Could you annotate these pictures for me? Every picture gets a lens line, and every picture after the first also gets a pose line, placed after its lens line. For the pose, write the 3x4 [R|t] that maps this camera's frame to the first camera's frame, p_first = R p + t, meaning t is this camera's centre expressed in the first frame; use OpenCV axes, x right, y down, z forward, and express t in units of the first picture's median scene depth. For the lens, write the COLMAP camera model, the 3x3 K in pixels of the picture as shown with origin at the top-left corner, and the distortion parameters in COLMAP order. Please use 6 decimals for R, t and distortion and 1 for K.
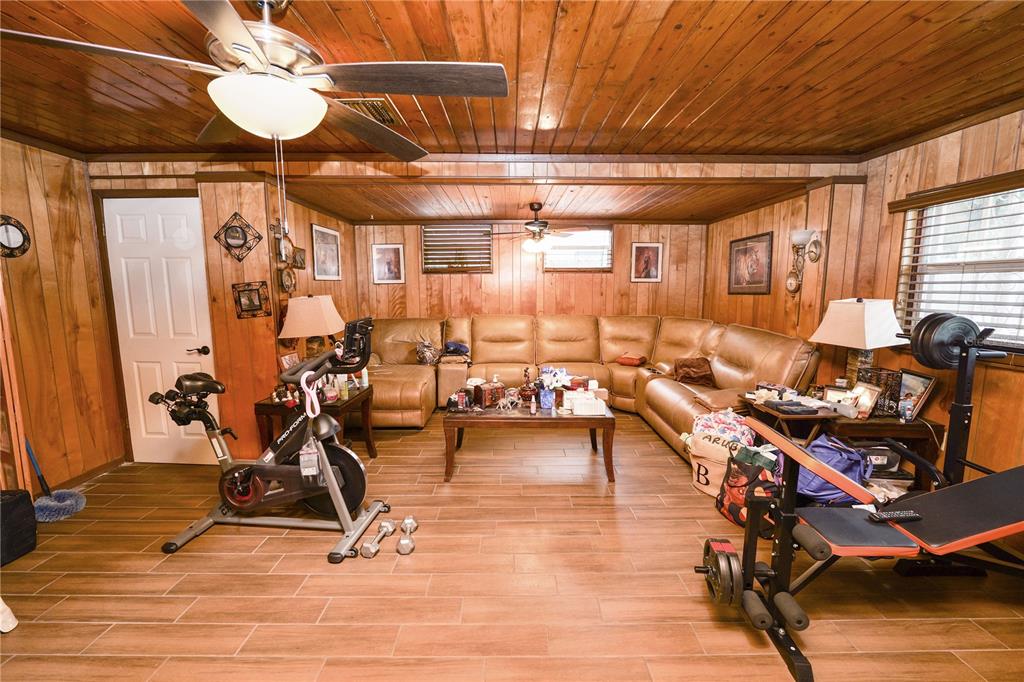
lens RADIAL K [[418.1, 0, 512.2], [0, 418.1, 340.8], [0, 0, 1]] dist [-0.012104, 0.000966]
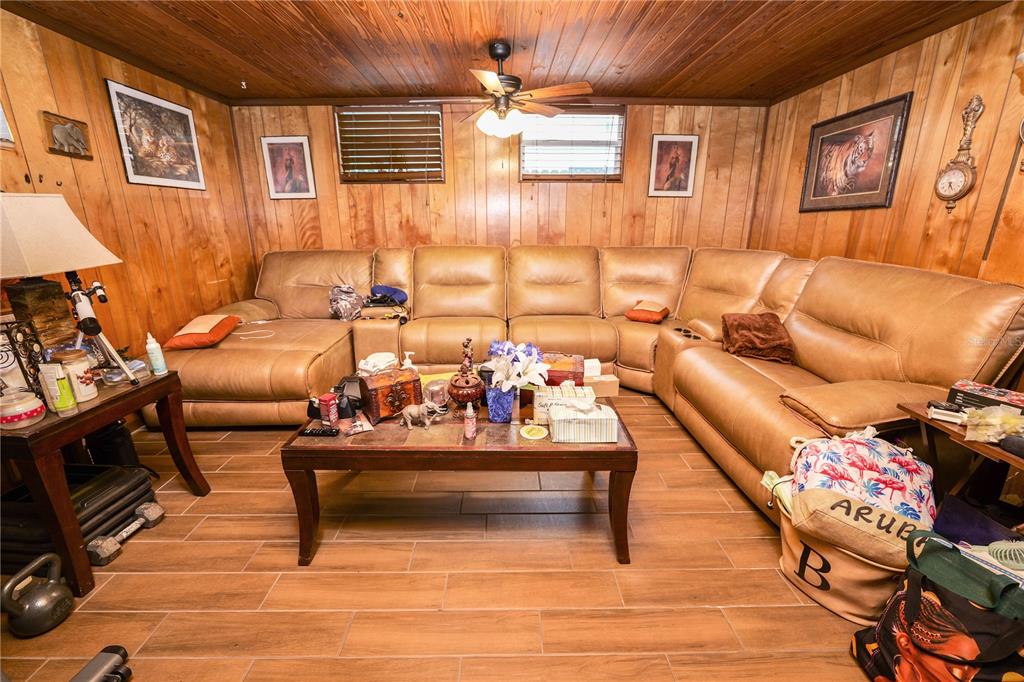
lens RADIAL K [[418.1, 0, 509.5], [0, 418.1, 340.9], [0, 0, 1]] dist [-0.012104, 0.000966]
pose [[0.999957, -0.001628, 0.009119, 0.056748], [0.000295, 0.989538, 0.144269, -0.006479], [-0.009259, -0.144260, 0.989496, 0.327719]]
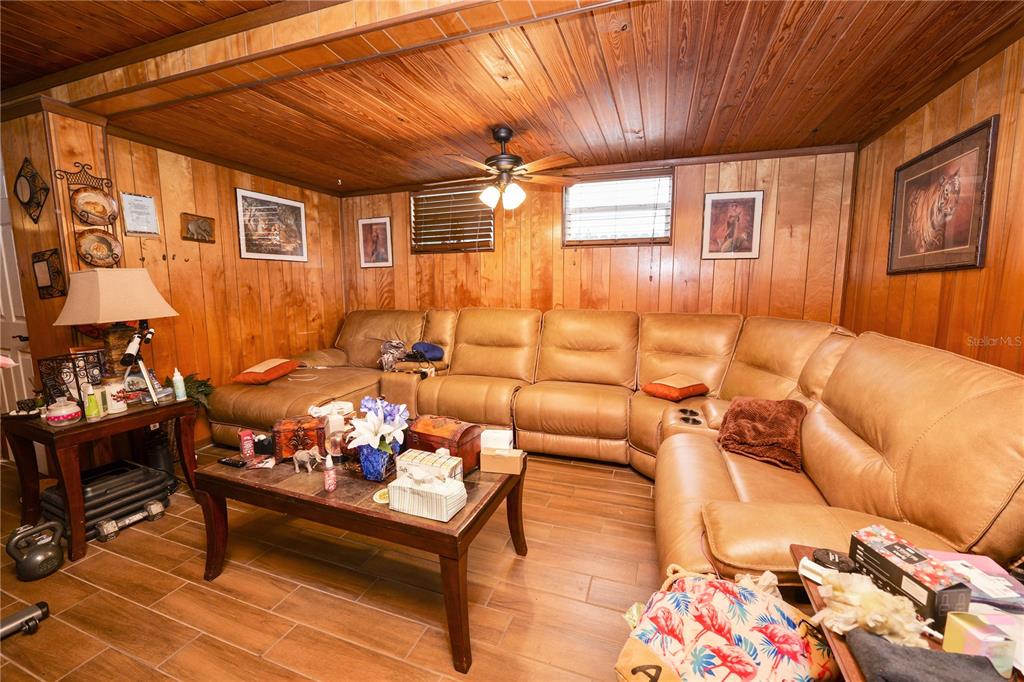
lens RADIAL K [[418.1, 0, 511.0], [0, 418.1, 338.6], [0, 0, 1]] dist [-0.012104, 0.000966]
pose [[0.937624, 0.044896, -0.344739, 0.263713], [-0.046748, 0.998902, 0.002945, -0.014447], [0.344493, 0.013355, 0.938694, 0.368695]]
